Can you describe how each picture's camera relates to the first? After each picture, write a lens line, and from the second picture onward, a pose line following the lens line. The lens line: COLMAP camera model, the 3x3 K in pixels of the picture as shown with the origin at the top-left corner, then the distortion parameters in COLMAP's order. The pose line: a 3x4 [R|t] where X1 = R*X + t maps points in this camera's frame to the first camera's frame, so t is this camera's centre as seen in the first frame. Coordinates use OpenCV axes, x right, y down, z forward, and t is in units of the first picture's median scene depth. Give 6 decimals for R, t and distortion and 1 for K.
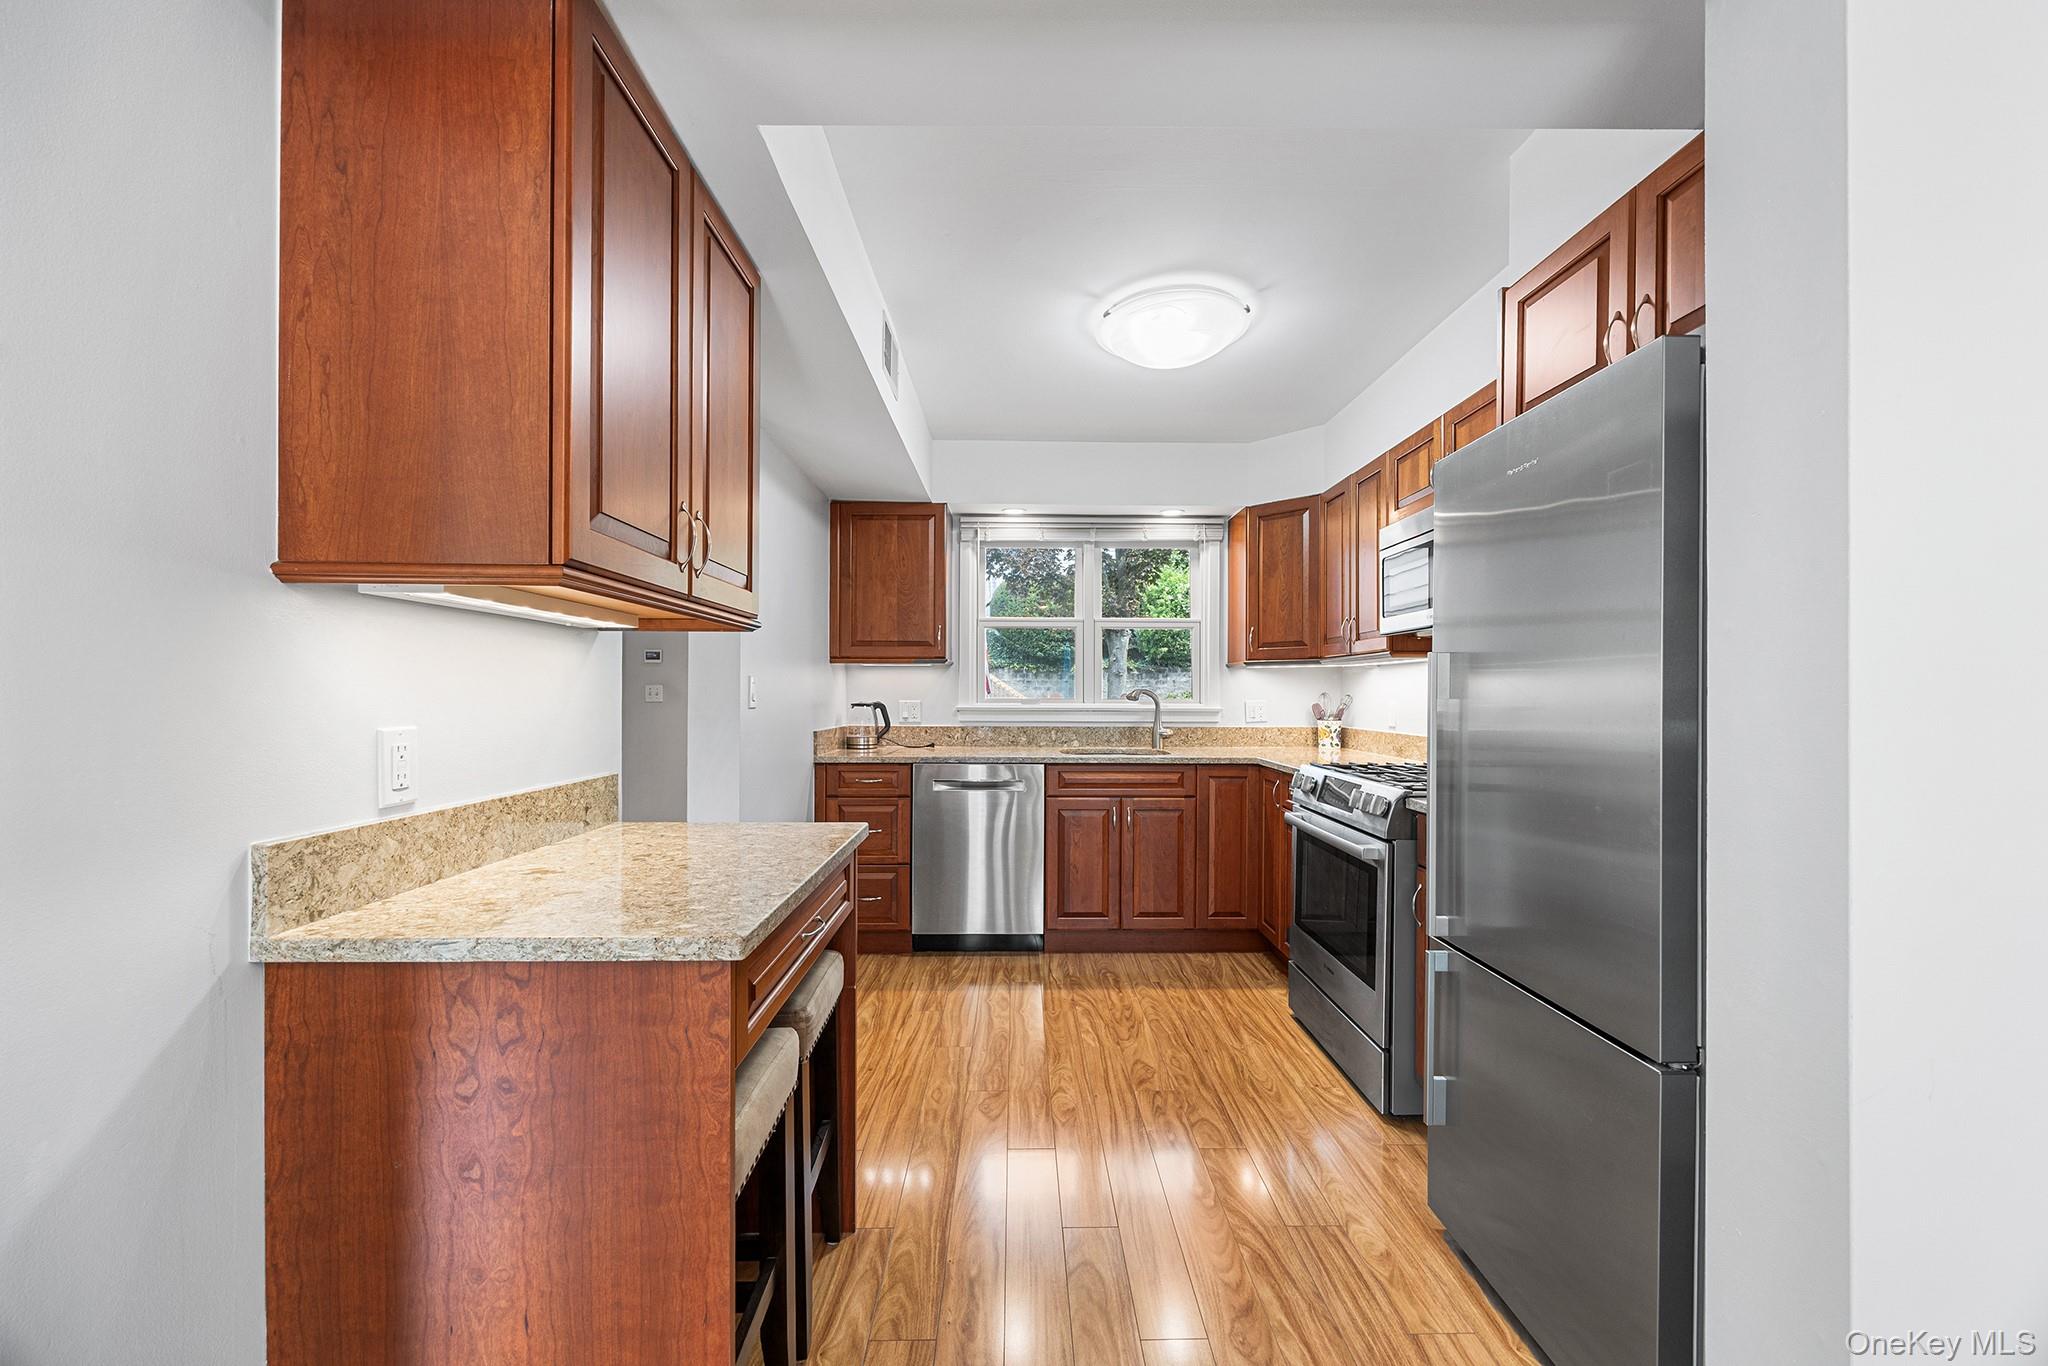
lens RADIAL K [[788.1, 0, 1021.0], [0, 788.1, 691.8], [0, 0, 1]] dist [-0.002192, -0.000506]
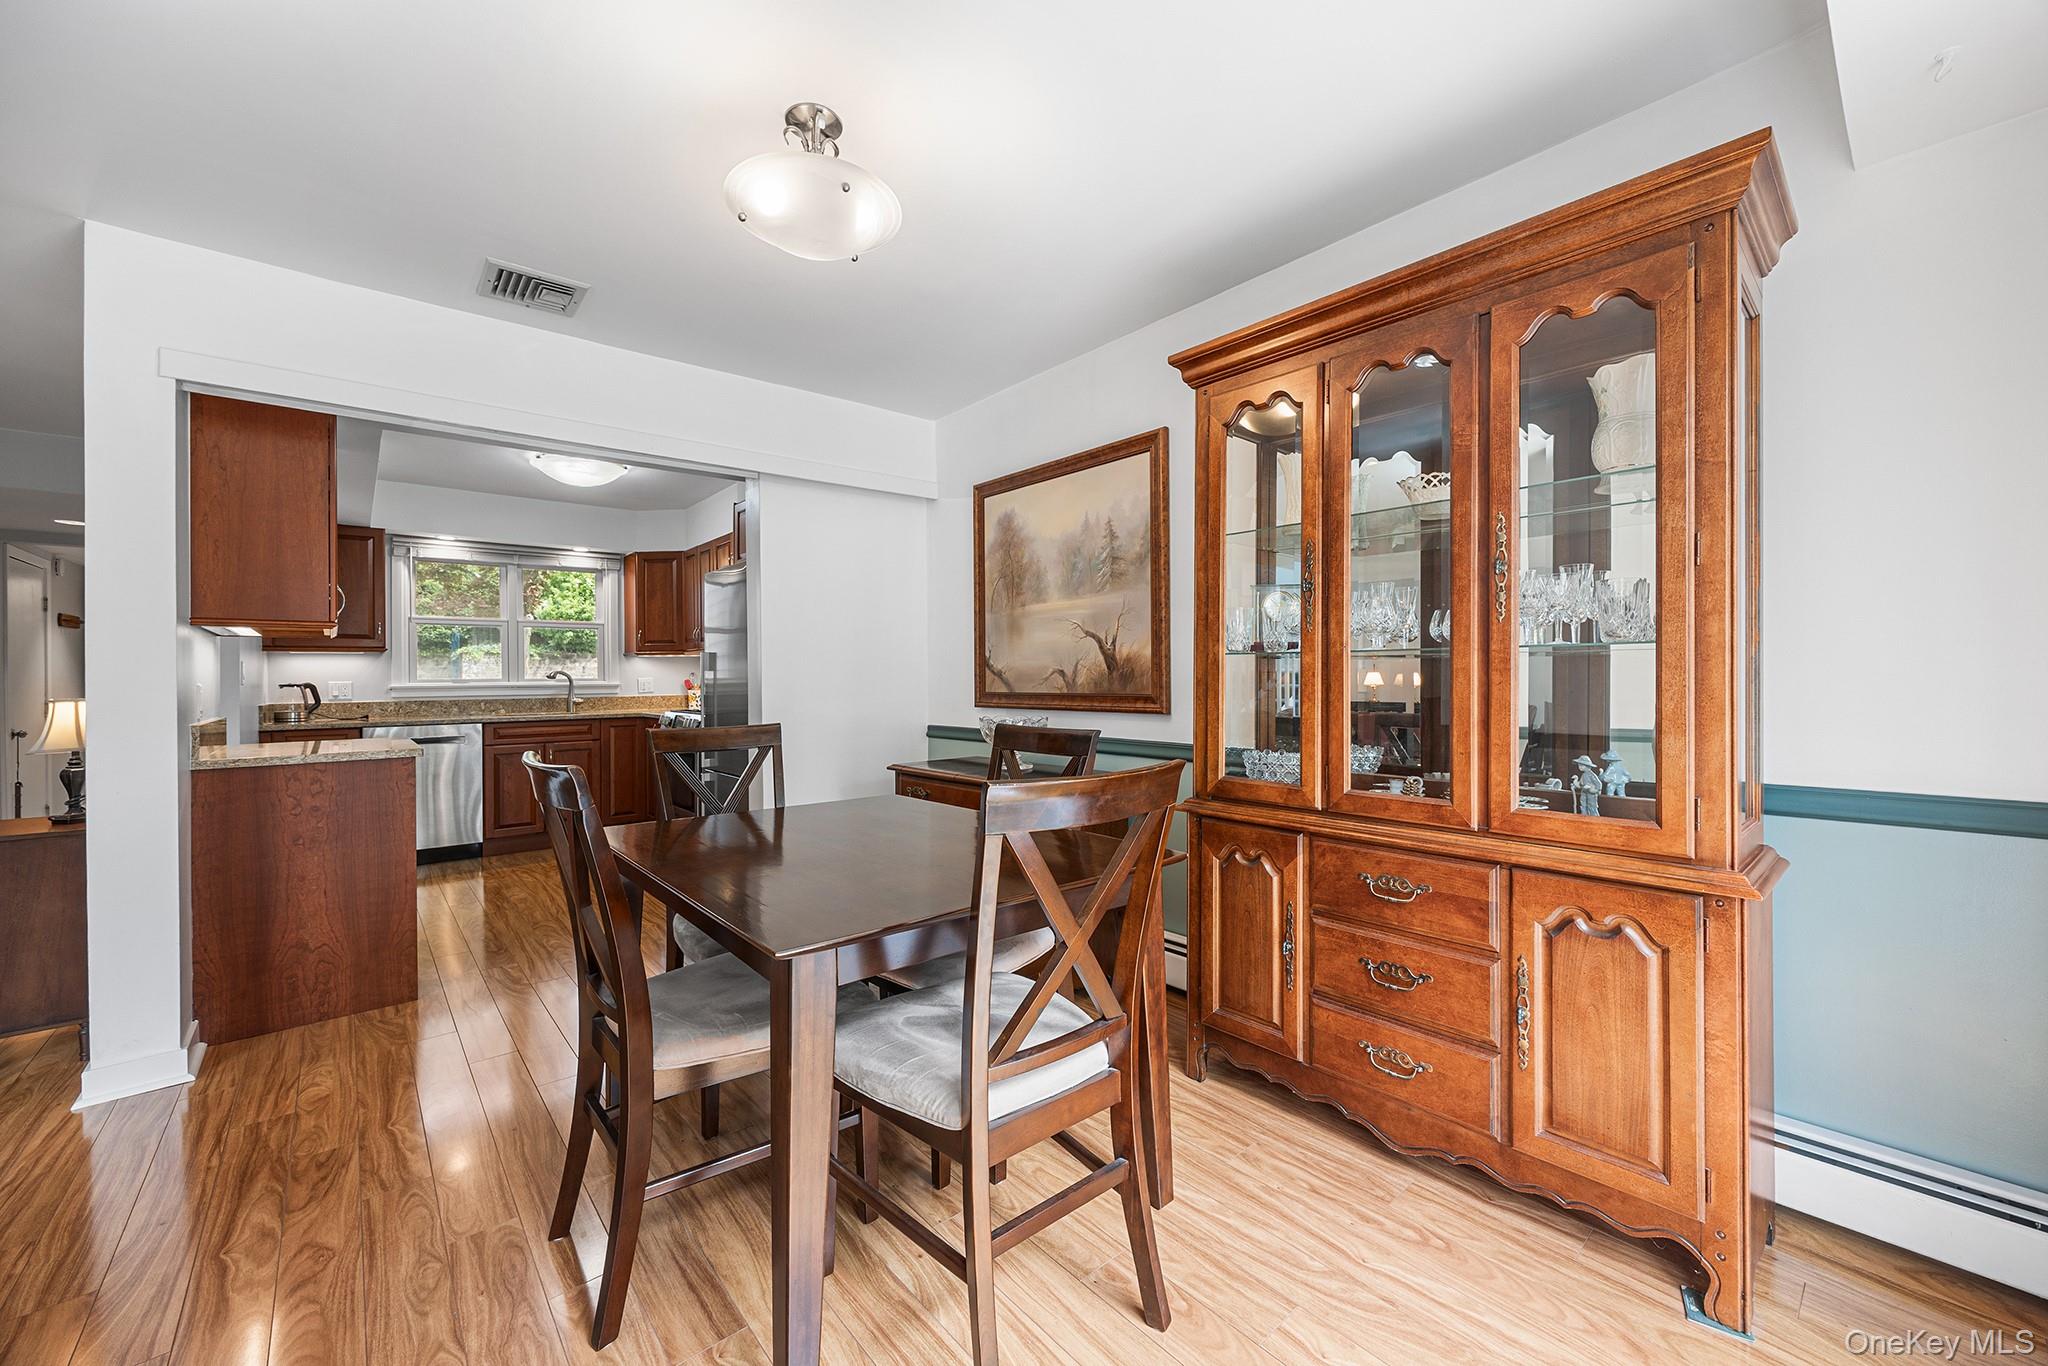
lens RADIAL K [[788.1, 0, 1037.9], [0, 788.1, 674.3], [0, 0, 1]] dist [-0.002192, -0.000506]
pose [[0.754976, -0.009265, 0.655687, -0.134757], [0.012261, 0.999925, 0.000012, 0.013913], [-0.655638, 0.008031, 0.755033, -0.690942]]
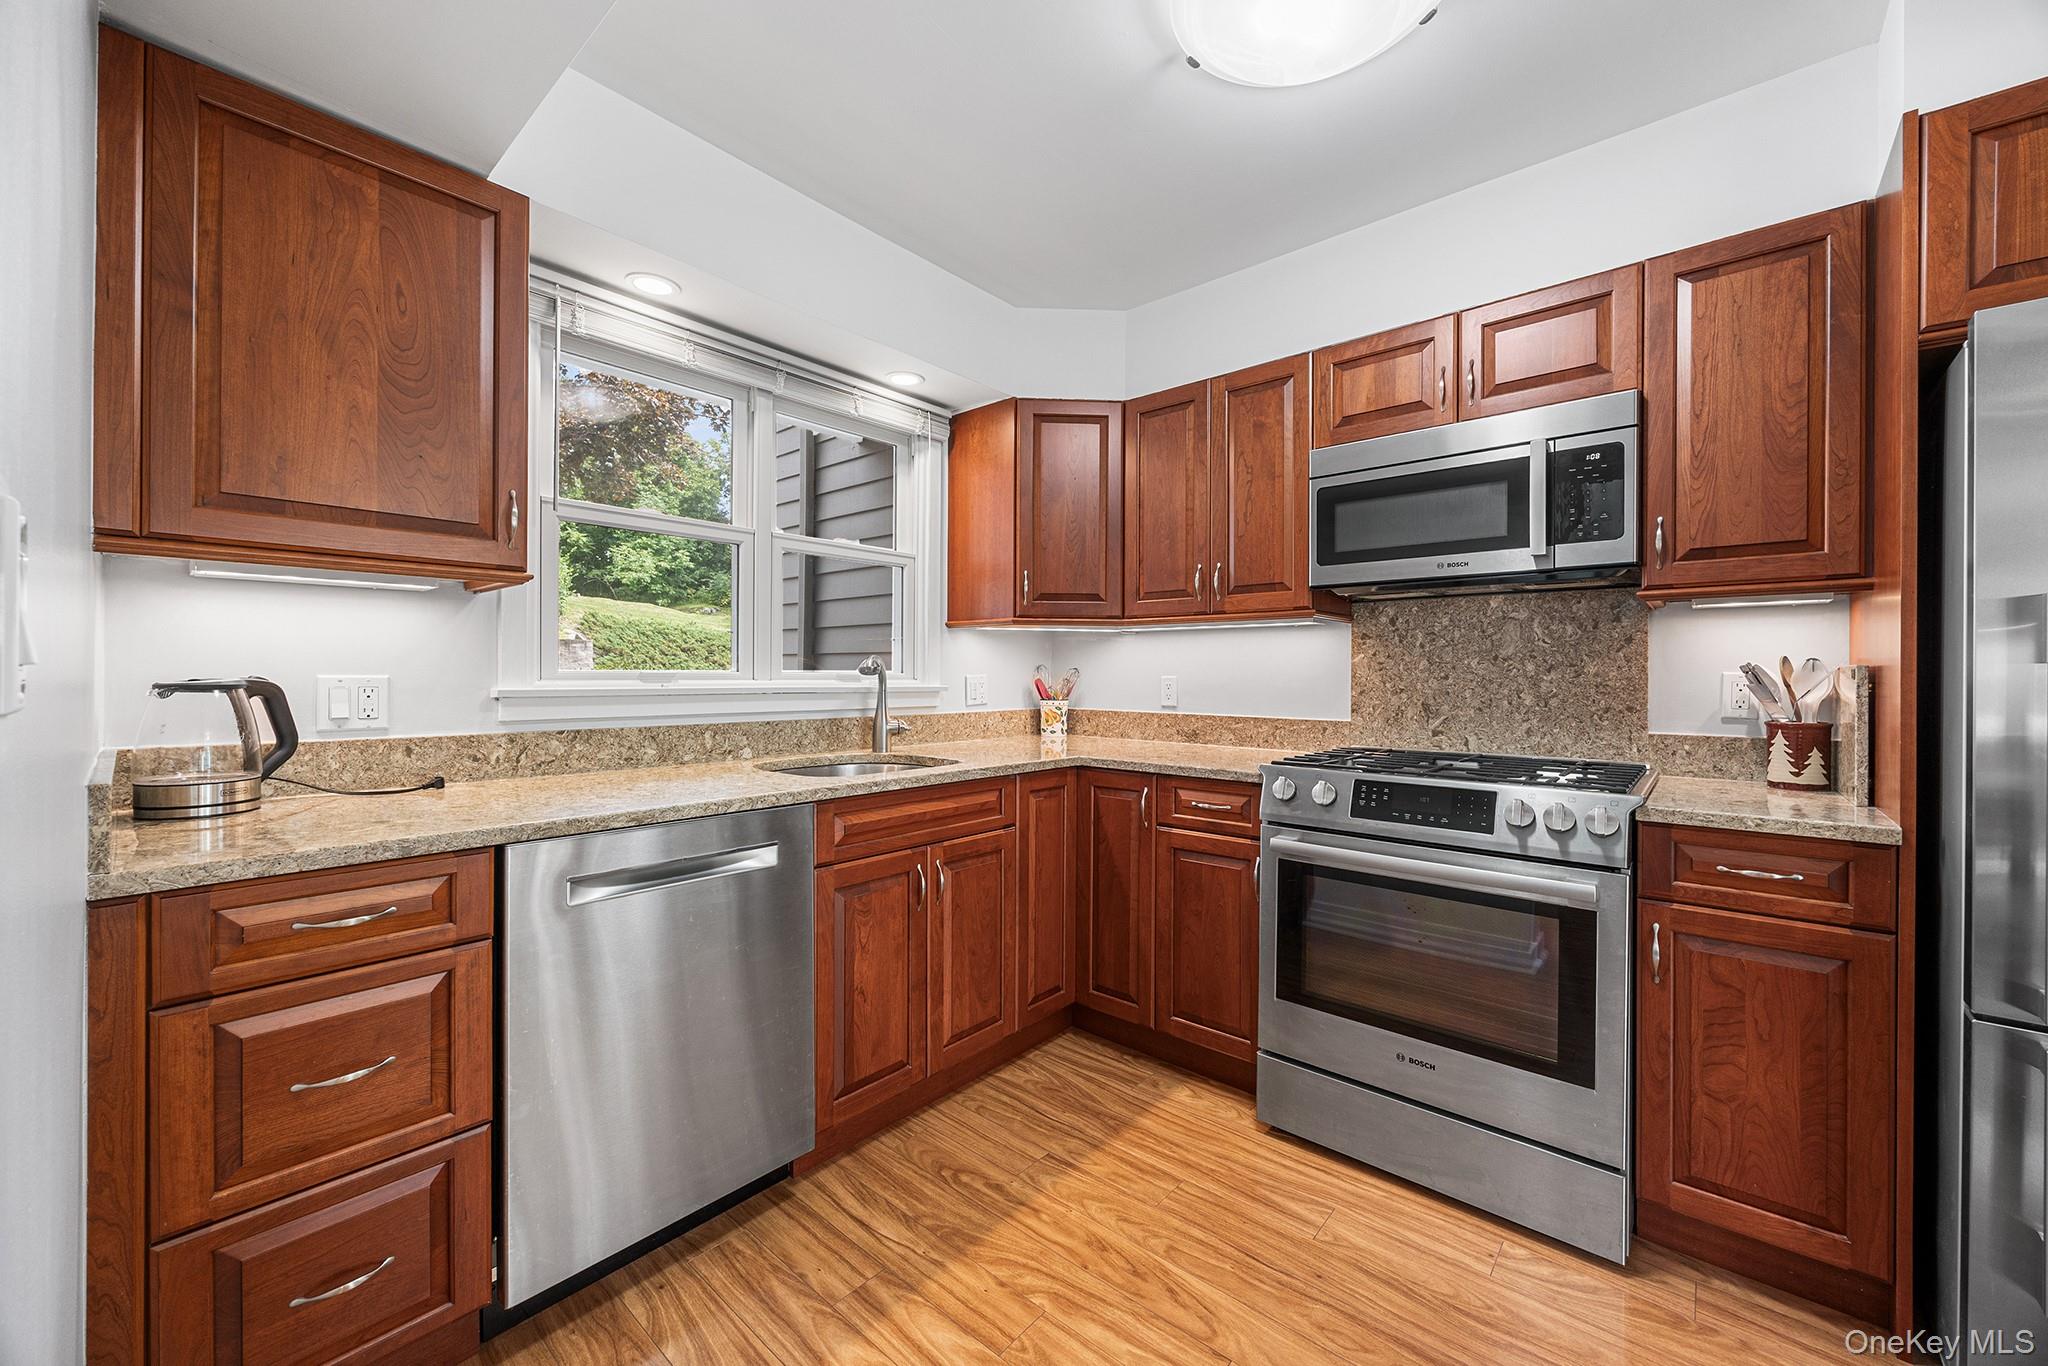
lens RADIAL K [[788.1, 0, 1034.4], [0, 788.1, 674.2], [0, 0, 1]] dist [-0.002192, -0.000506]
pose [[0.662198, 0.001065, 0.749328, -0.229440], [-0.004760, 0.999985, 0.002785, 0.008687], [-0.749314, -0.005411, 0.662193, 0.528576]]
